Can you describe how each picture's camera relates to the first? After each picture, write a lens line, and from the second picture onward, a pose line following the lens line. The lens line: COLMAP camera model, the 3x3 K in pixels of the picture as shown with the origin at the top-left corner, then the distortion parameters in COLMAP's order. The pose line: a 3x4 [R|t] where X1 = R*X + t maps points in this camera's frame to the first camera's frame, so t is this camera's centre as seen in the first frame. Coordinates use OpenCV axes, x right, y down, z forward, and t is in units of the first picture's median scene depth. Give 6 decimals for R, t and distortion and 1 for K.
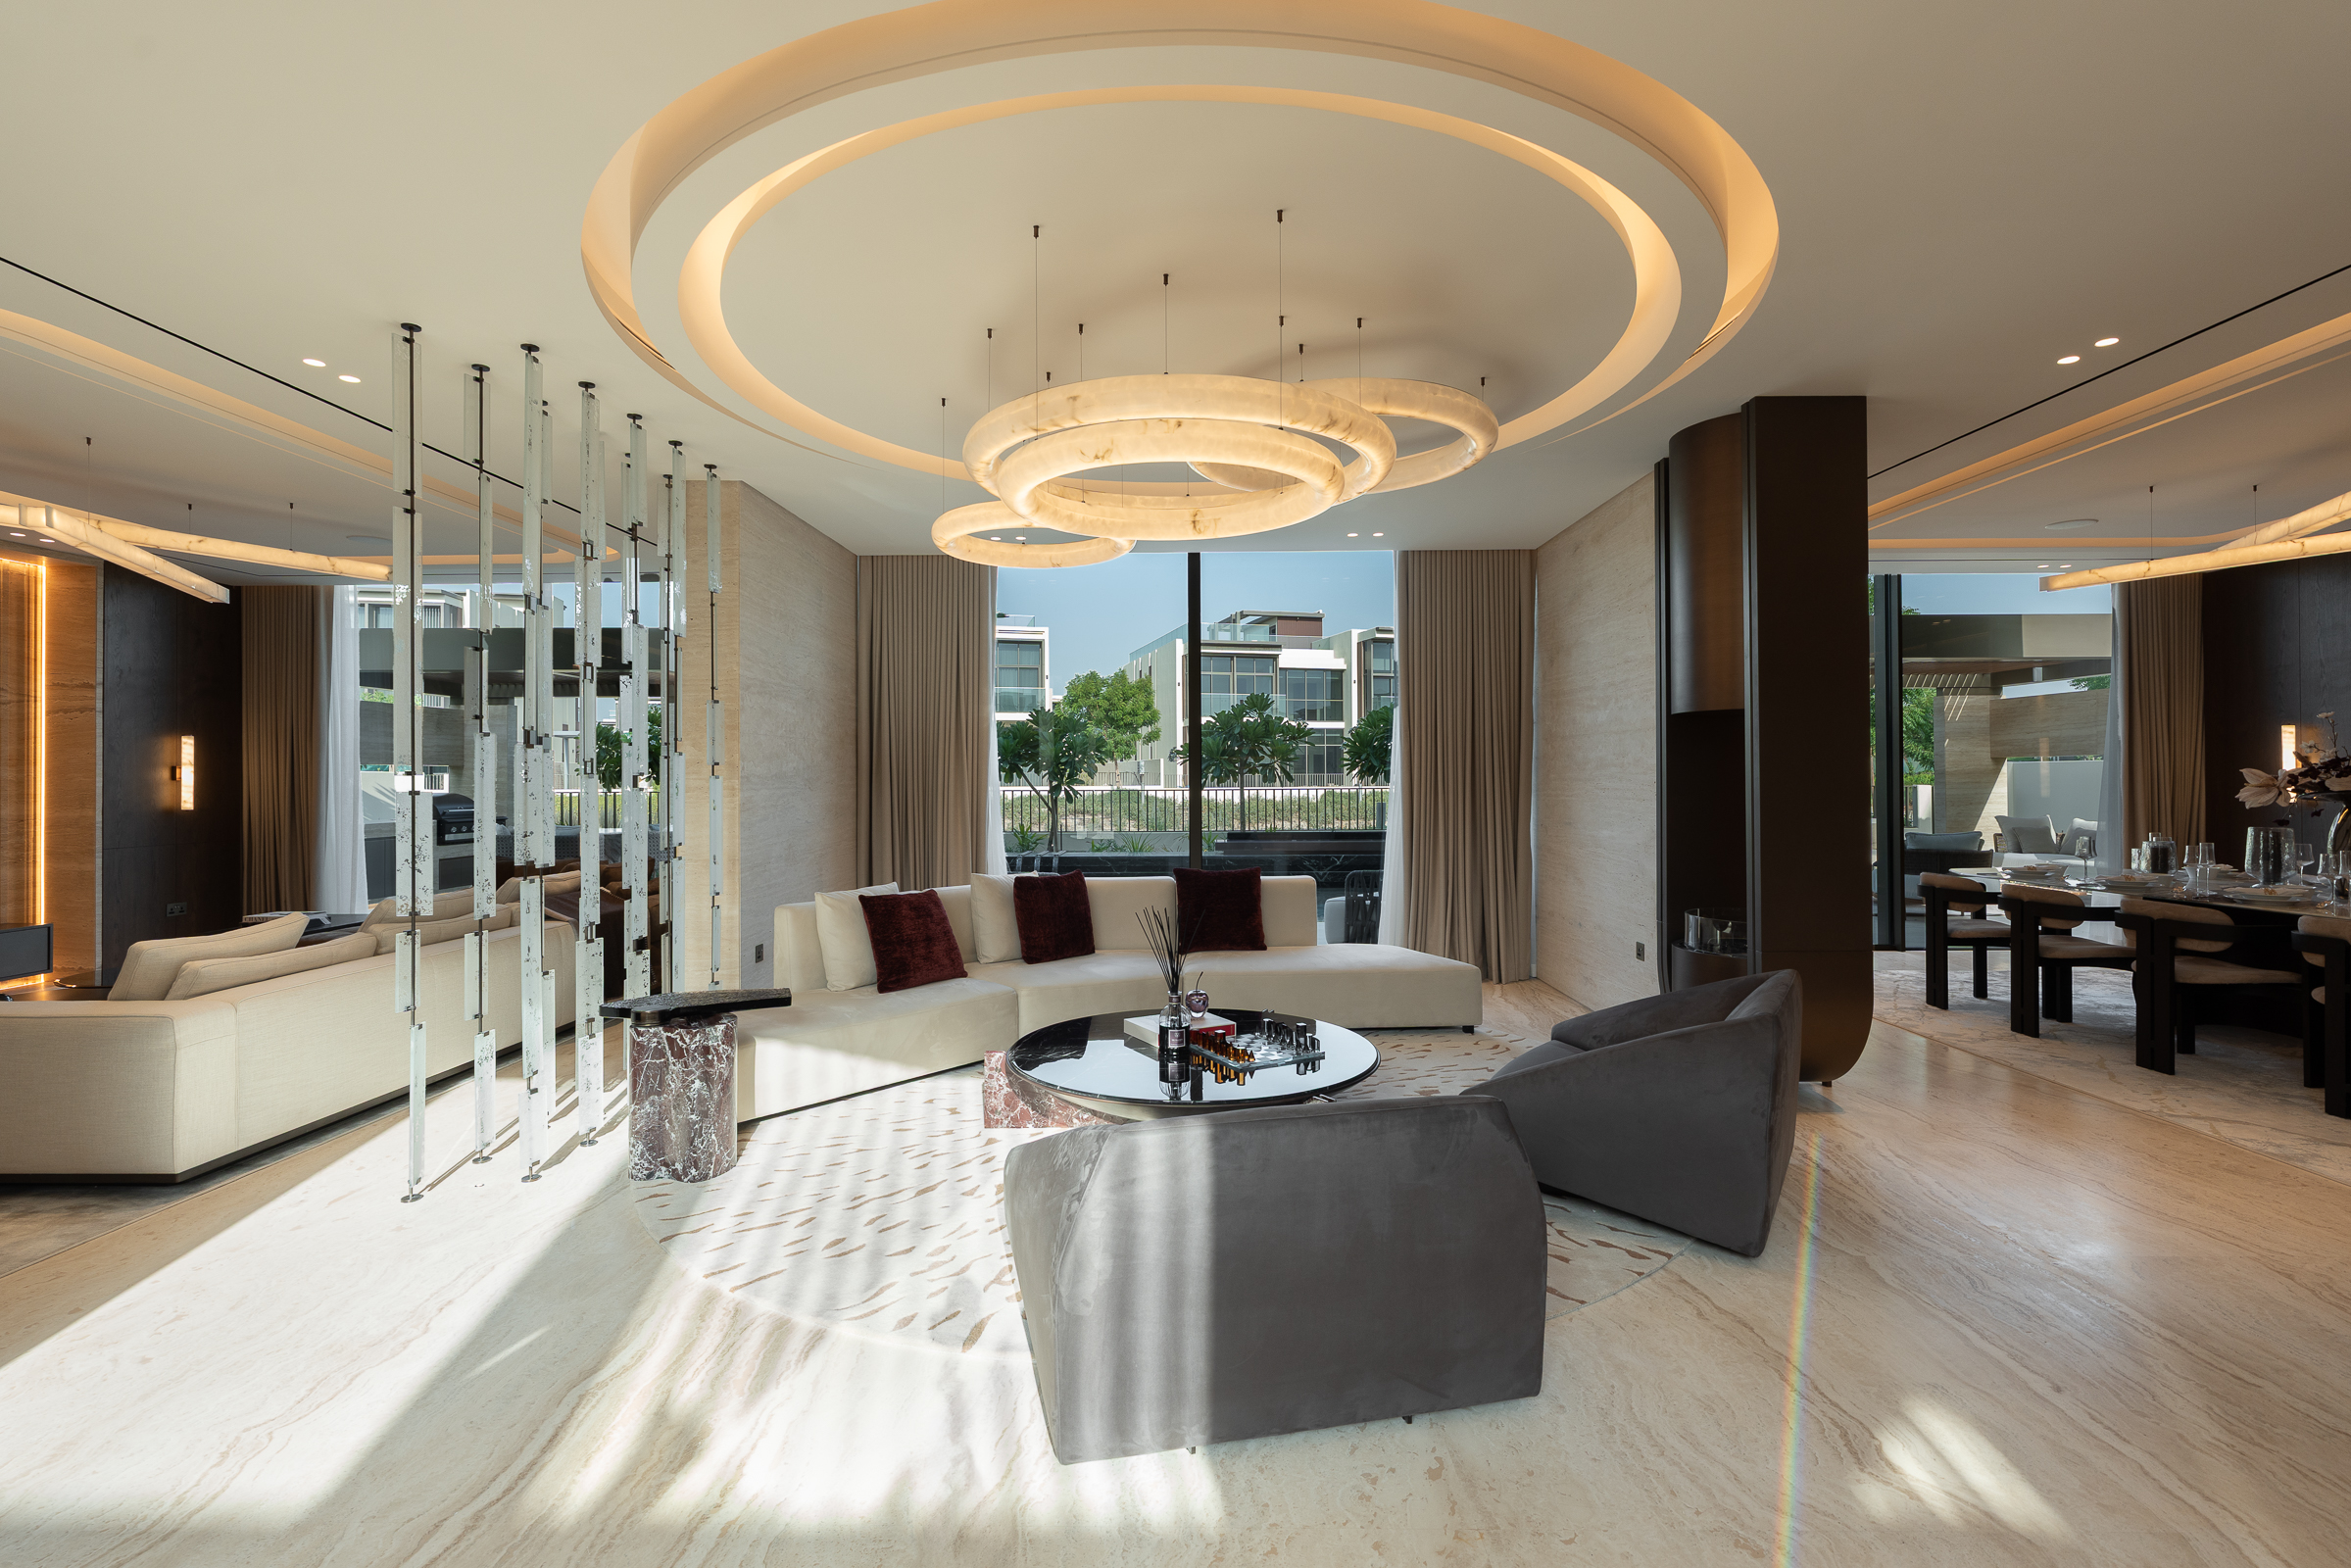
lens RADIAL K [[1067.6, 0, 1138.5], [0, 1067.6, 771.5], [0, 0, 1]] dist [-0.009359, 0.003964]
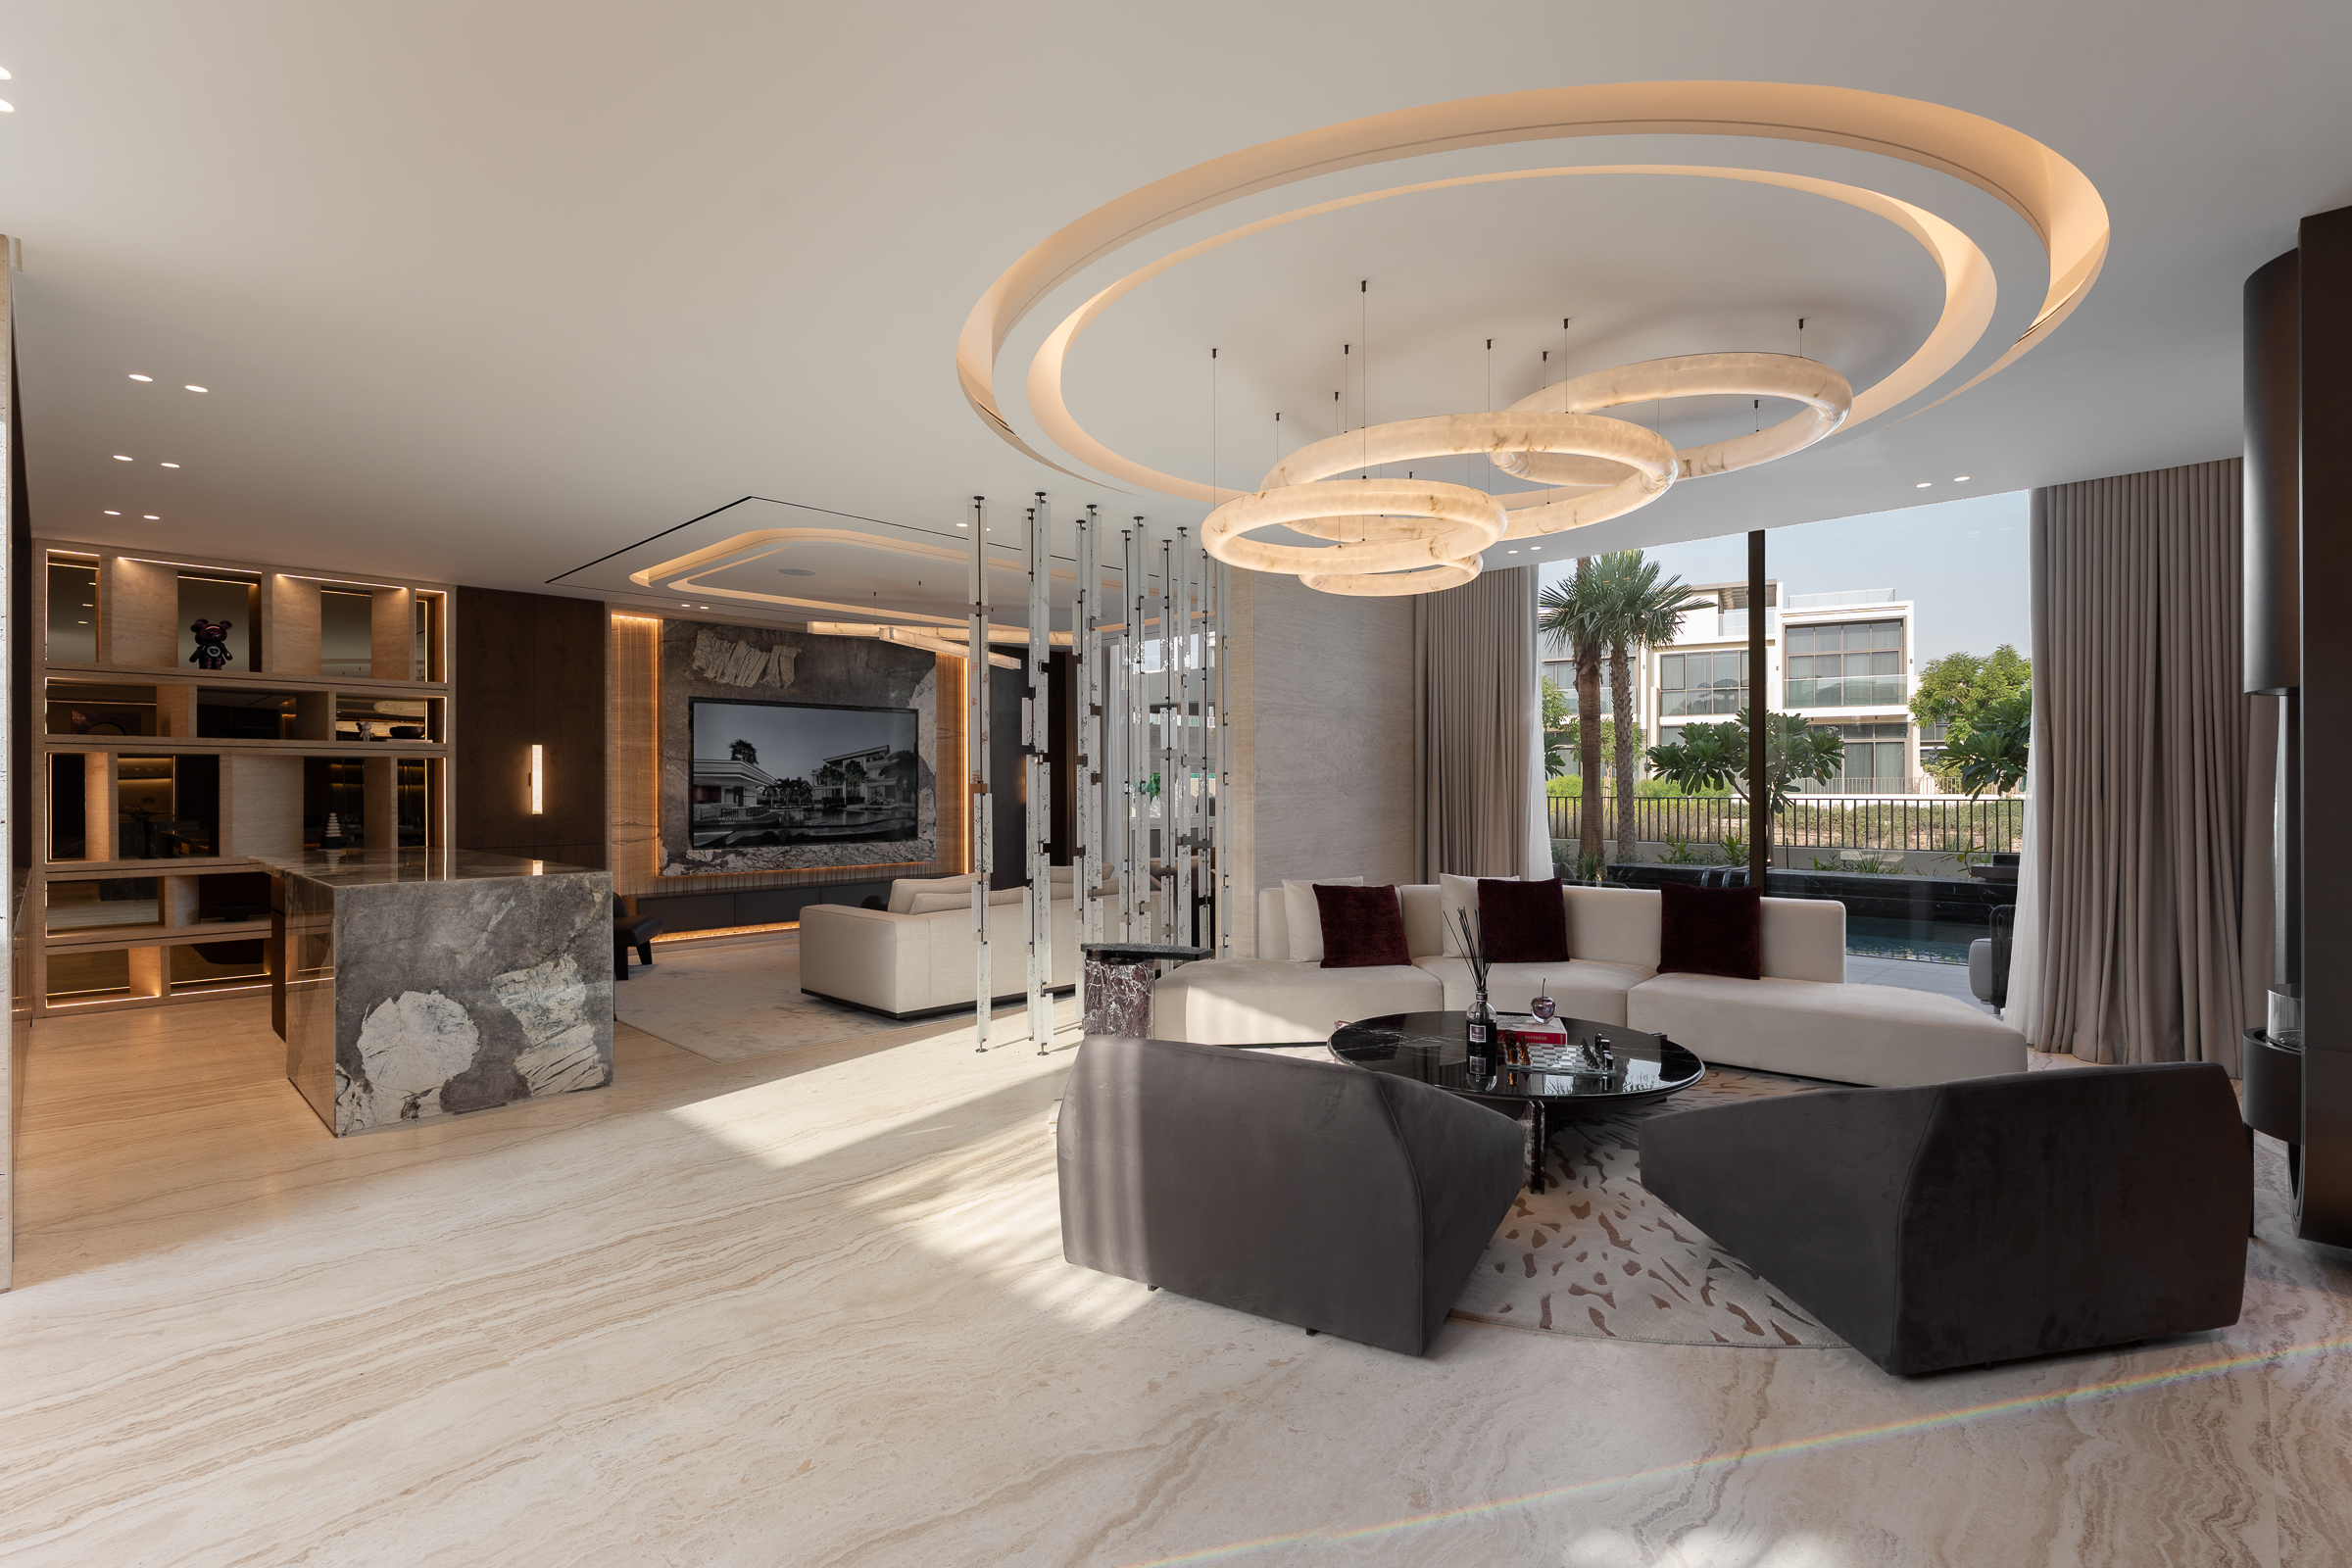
lens RADIAL K [[1068.0, 0, 1151.4], [0, 1068.0, 794.4], [0, 0, 1]] dist [-0.009359, 0.003964]
pose [[0.731919, 0.008428, -0.681339, 0.311932], [0.002886, 0.999876, 0.015469, -0.001811], [0.681385, -0.013289, 0.731804, 0.008459]]
